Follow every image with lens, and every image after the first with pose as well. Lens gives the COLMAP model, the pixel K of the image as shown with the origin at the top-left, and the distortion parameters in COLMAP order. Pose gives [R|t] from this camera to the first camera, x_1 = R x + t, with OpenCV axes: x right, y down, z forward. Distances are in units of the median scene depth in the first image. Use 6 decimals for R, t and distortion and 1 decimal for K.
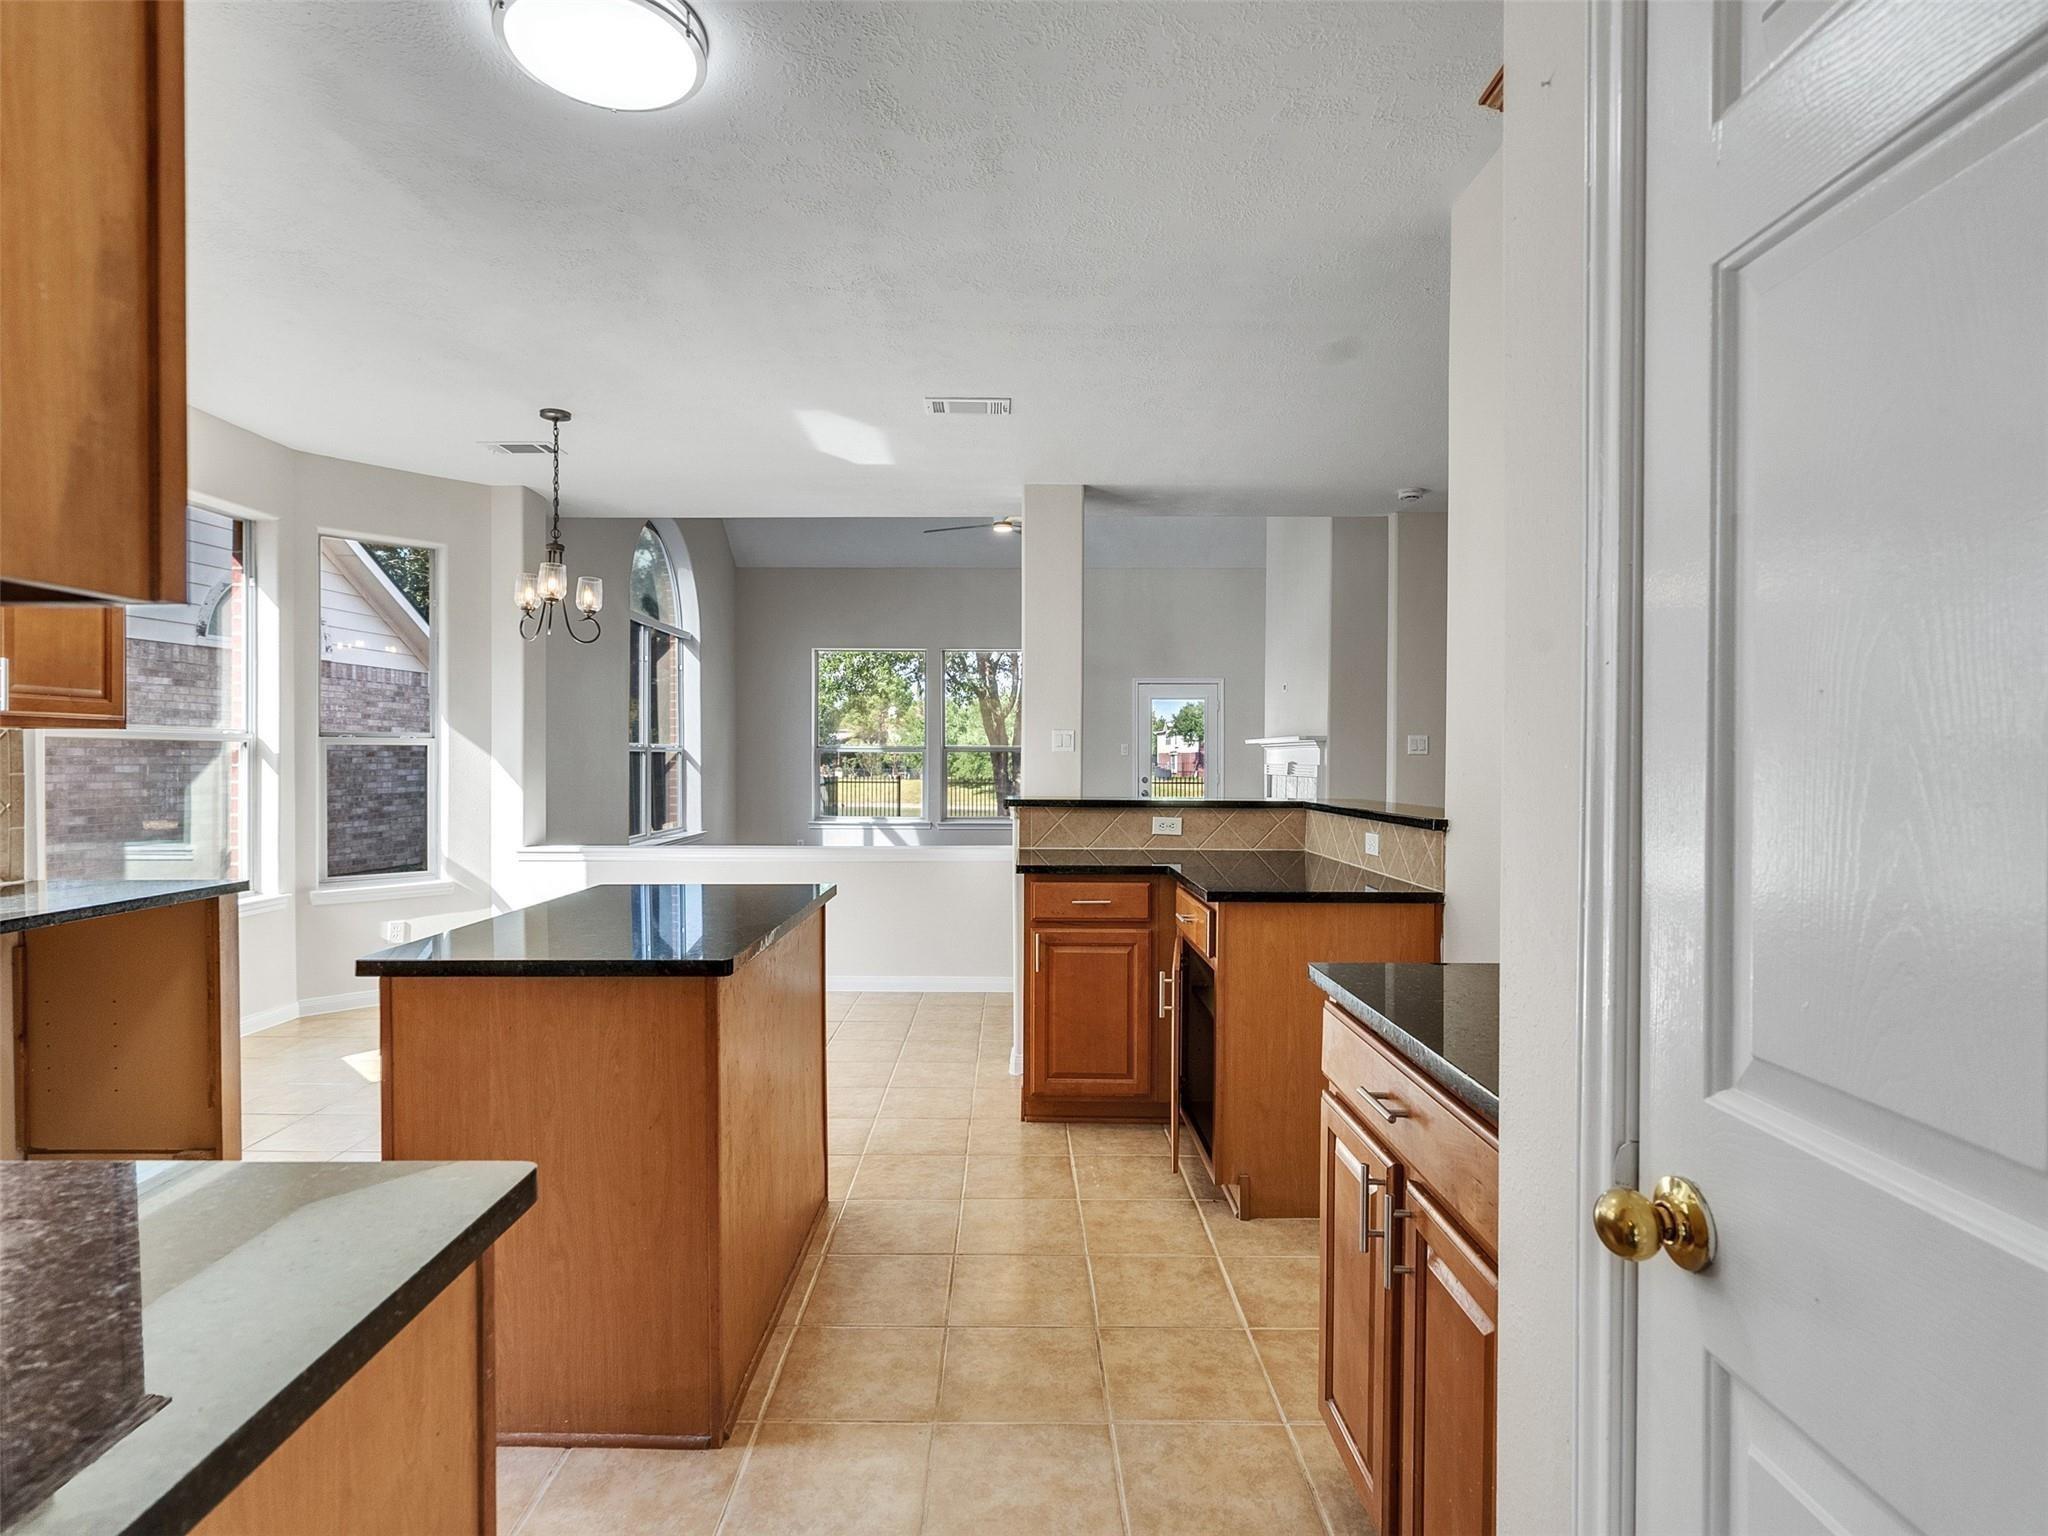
lens RADIAL K [[1038.7, 0, 1015.3], [0, 1038.7, 767.6], [0, 0, 1]] dist [-0.000042, 0.000249]
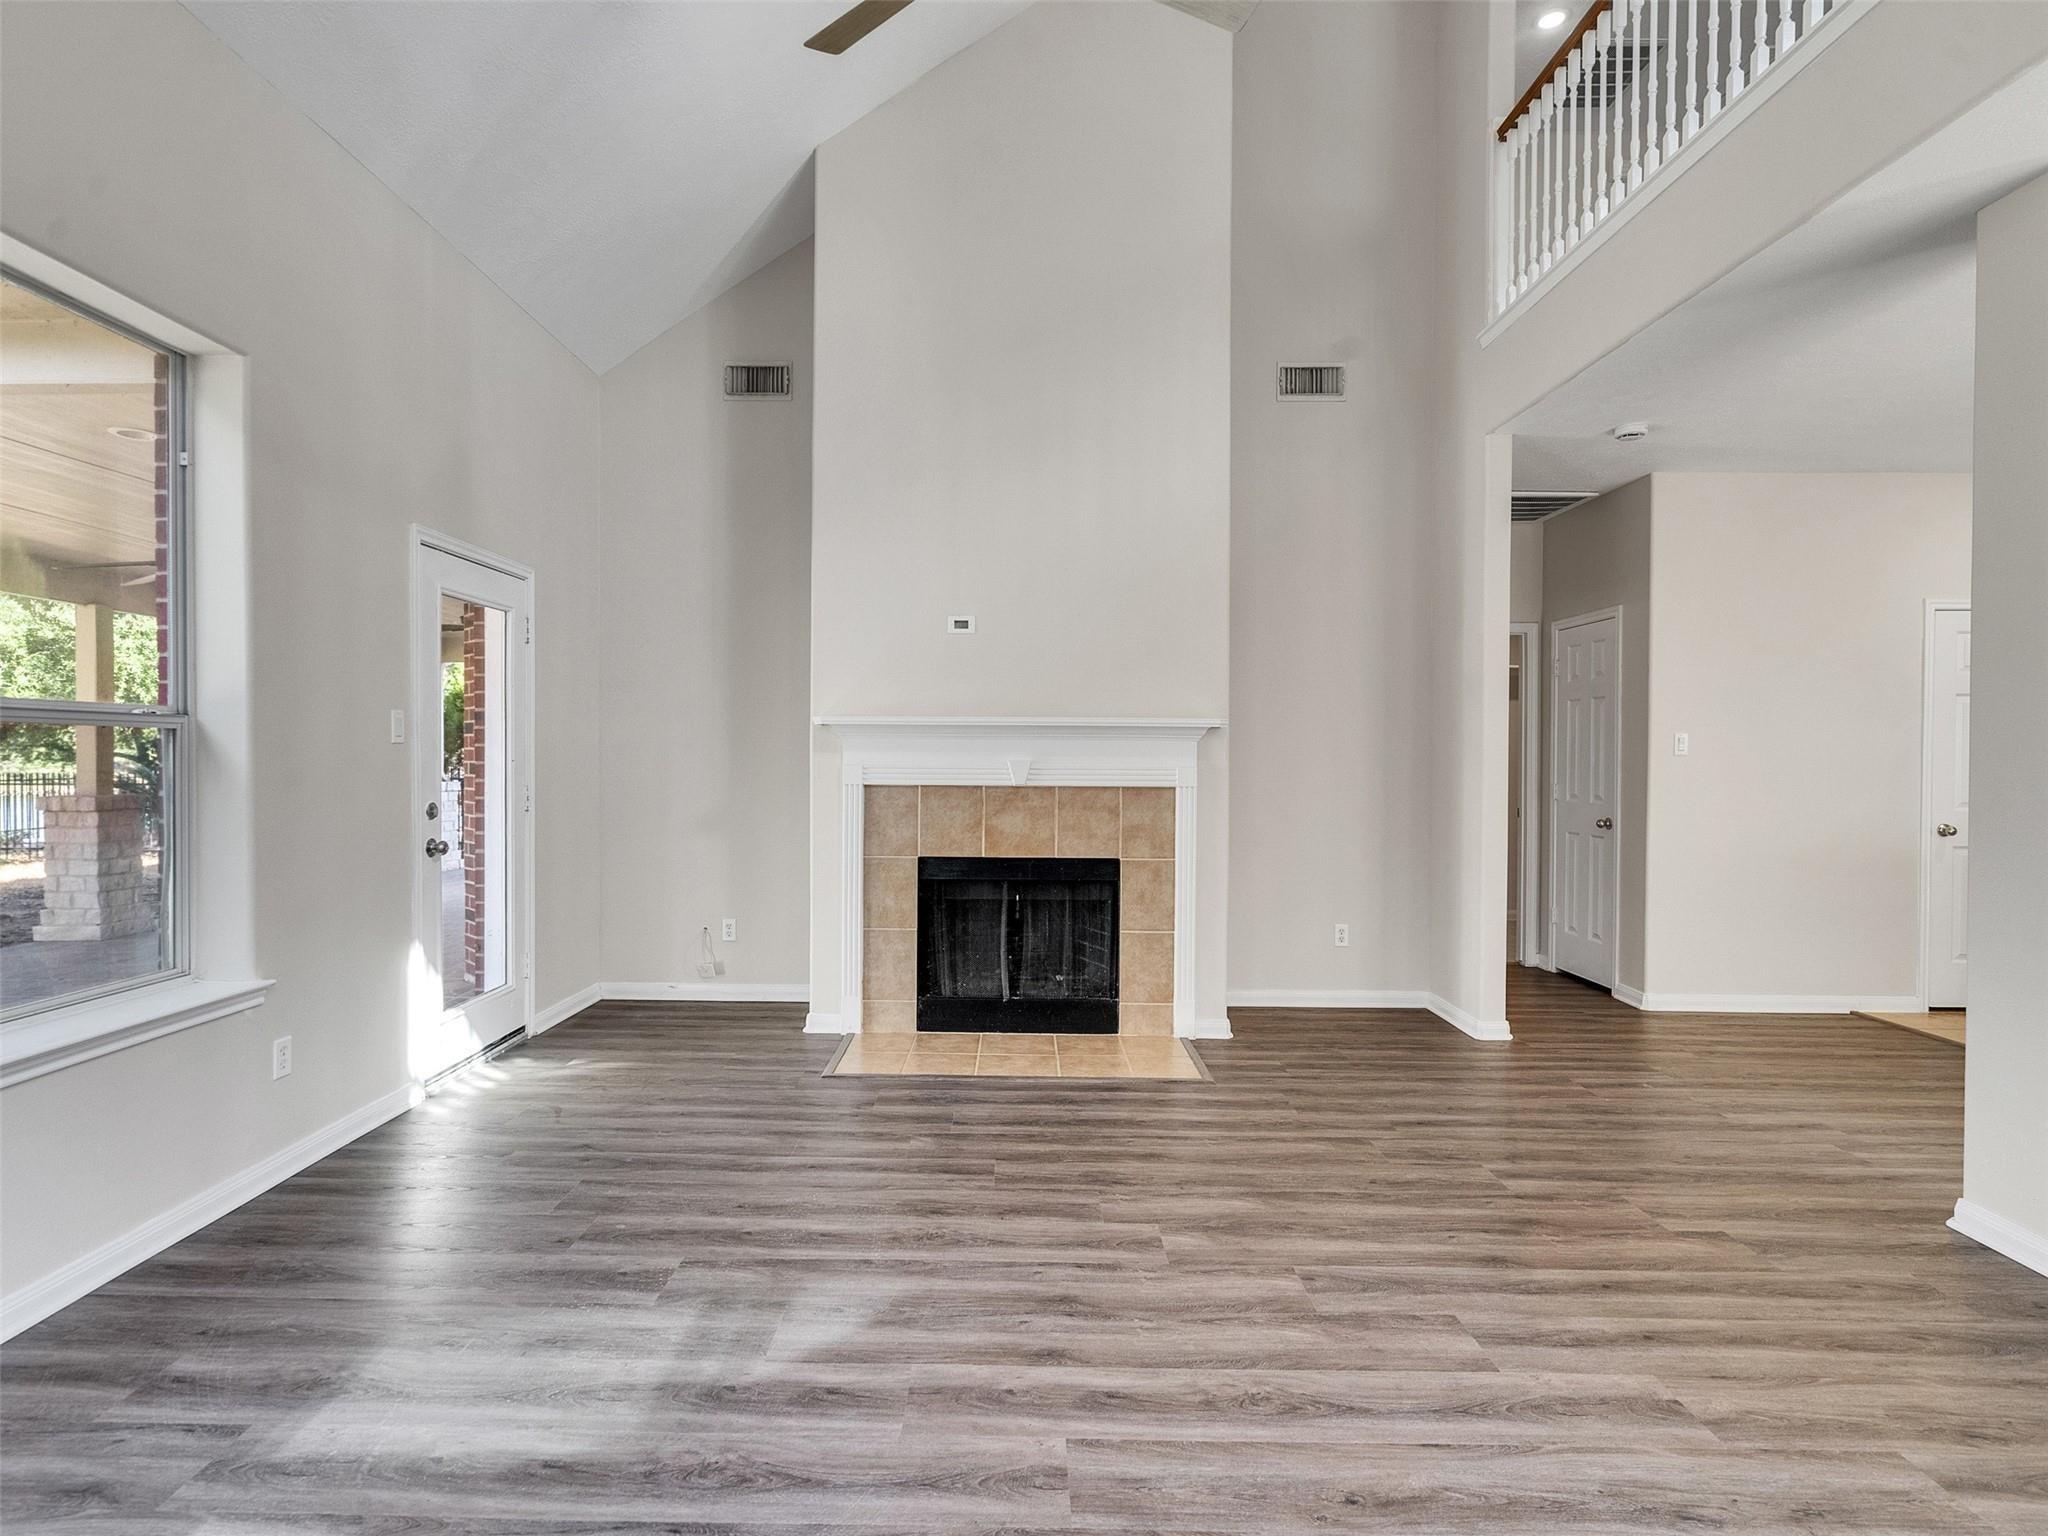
lens RADIAL K [[1041.7, 0, 1002.8], [0, 1041.7, 773.5], [0, 0, 1]] dist [-0.009965, 0.006603]
pose [[0.013418, -0.018490, 0.999739, -0.207908], [0.002001, 0.999828, 0.018465, -0.006936], [-0.999908, 0.001753, 0.013453, 0.707720]]
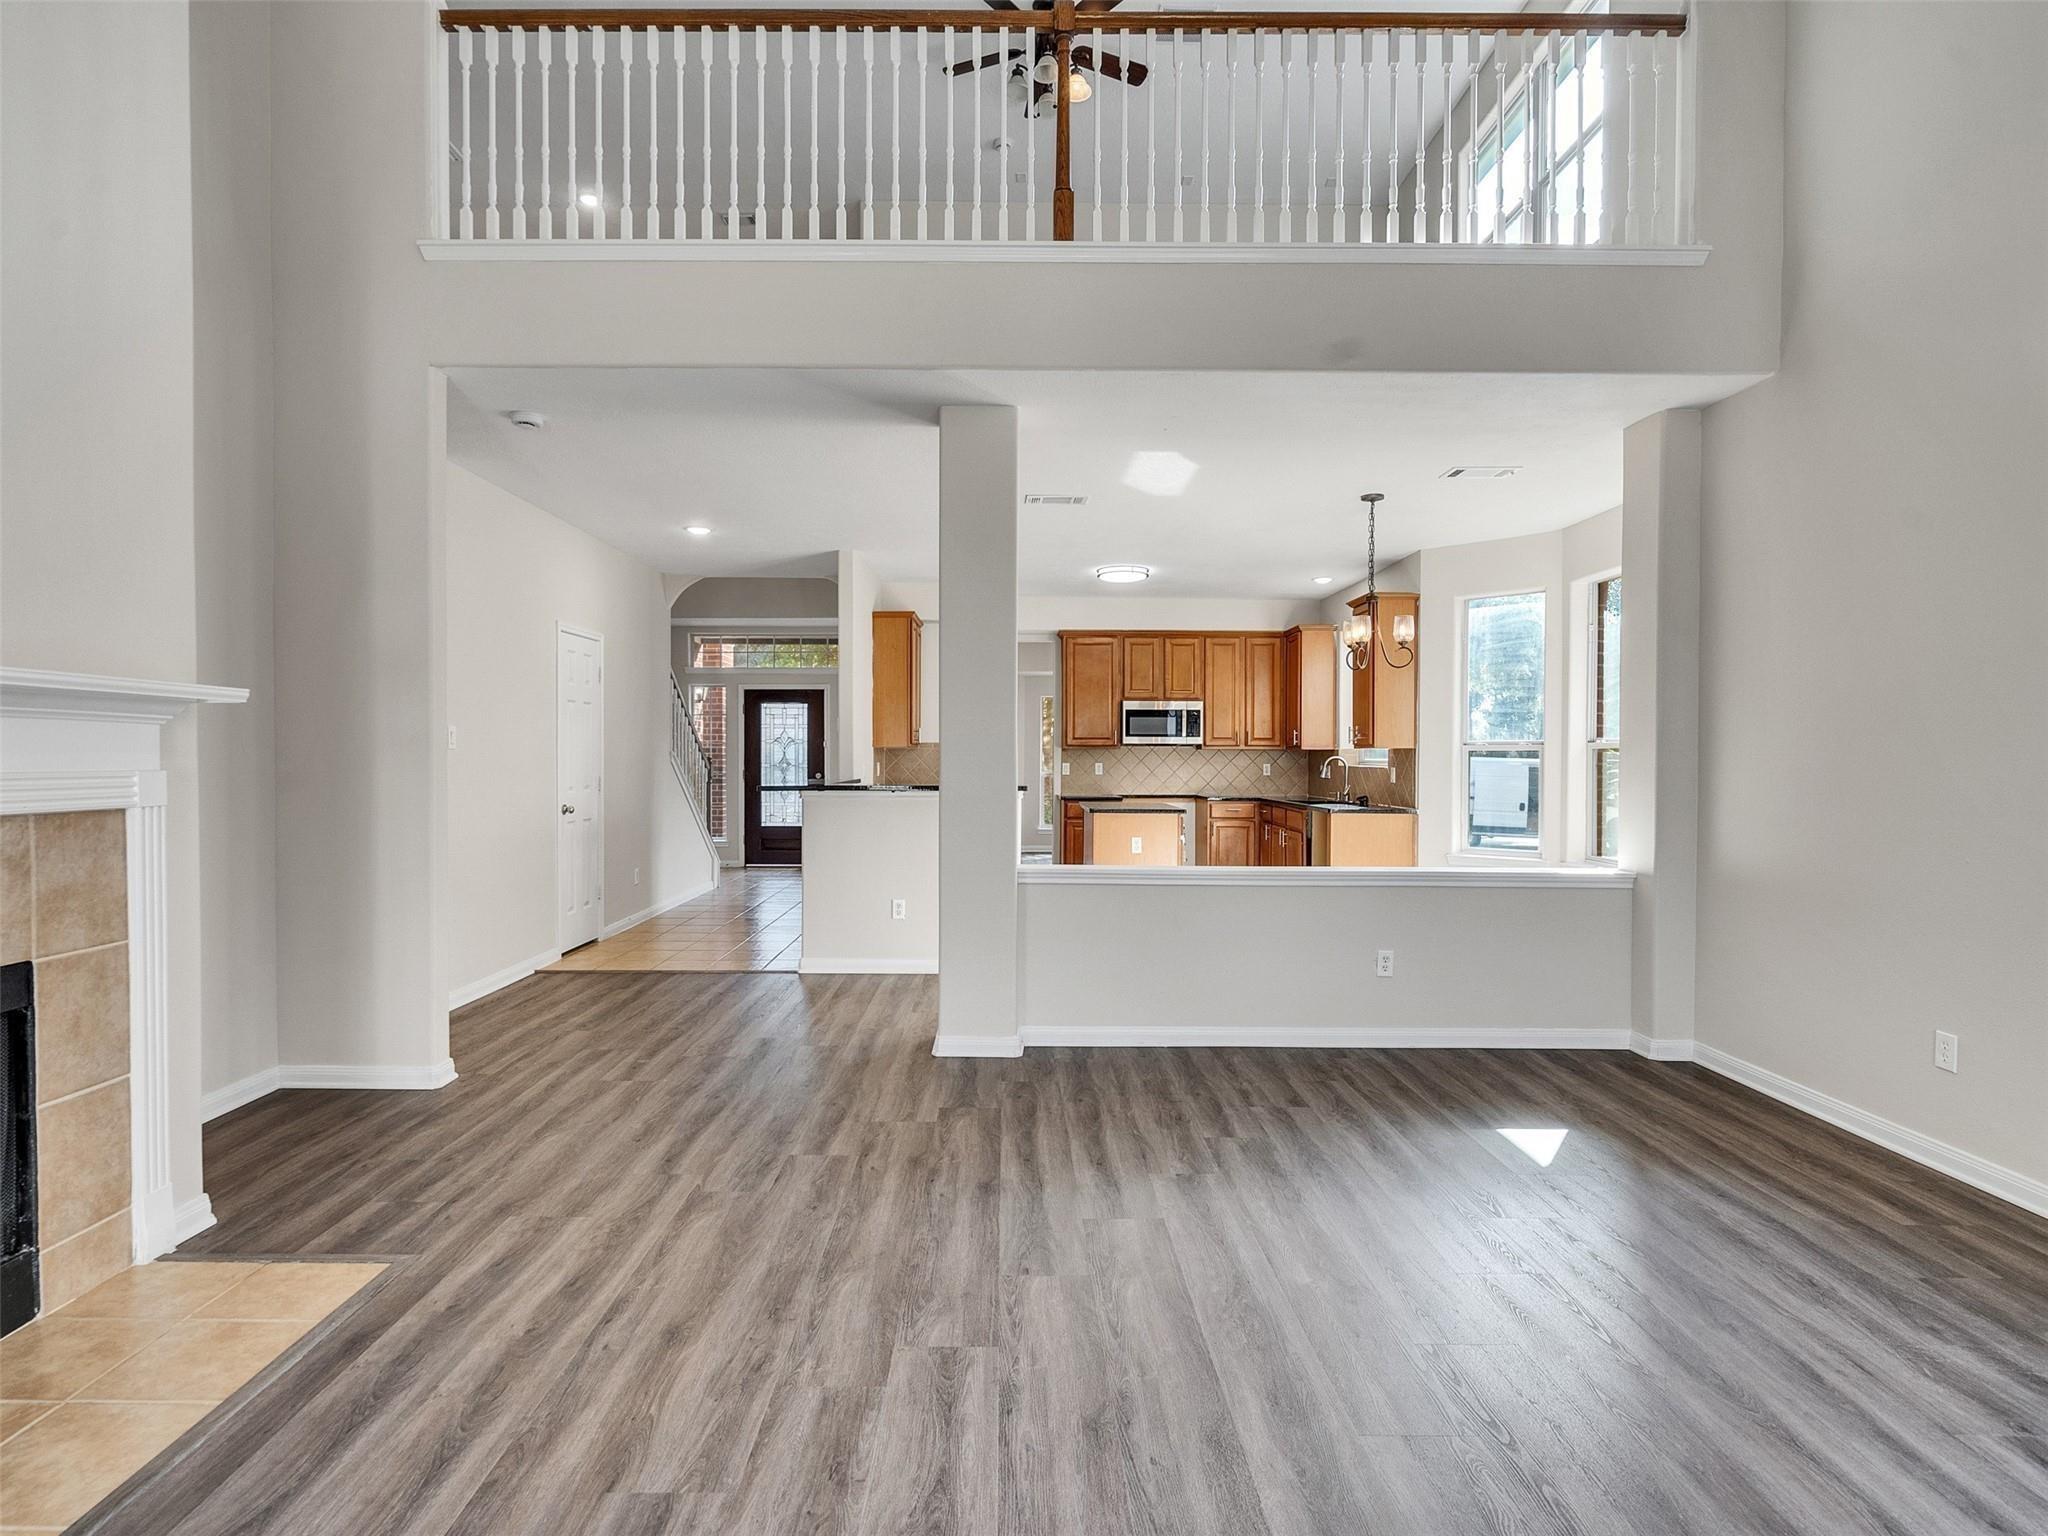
lens RADIAL K [[1041.7, 0, 1002.2], [0, 1041.7, 771.0], [0, 0, 1]] dist [-0.009965, 0.006603]
pose [[-0.999978, -0.006207, 0.002459, 0.007541], [-0.006149, 0.999722, 0.022756, -0.007887], [-0.002599, 0.022741, -0.999738, 0.860278]]
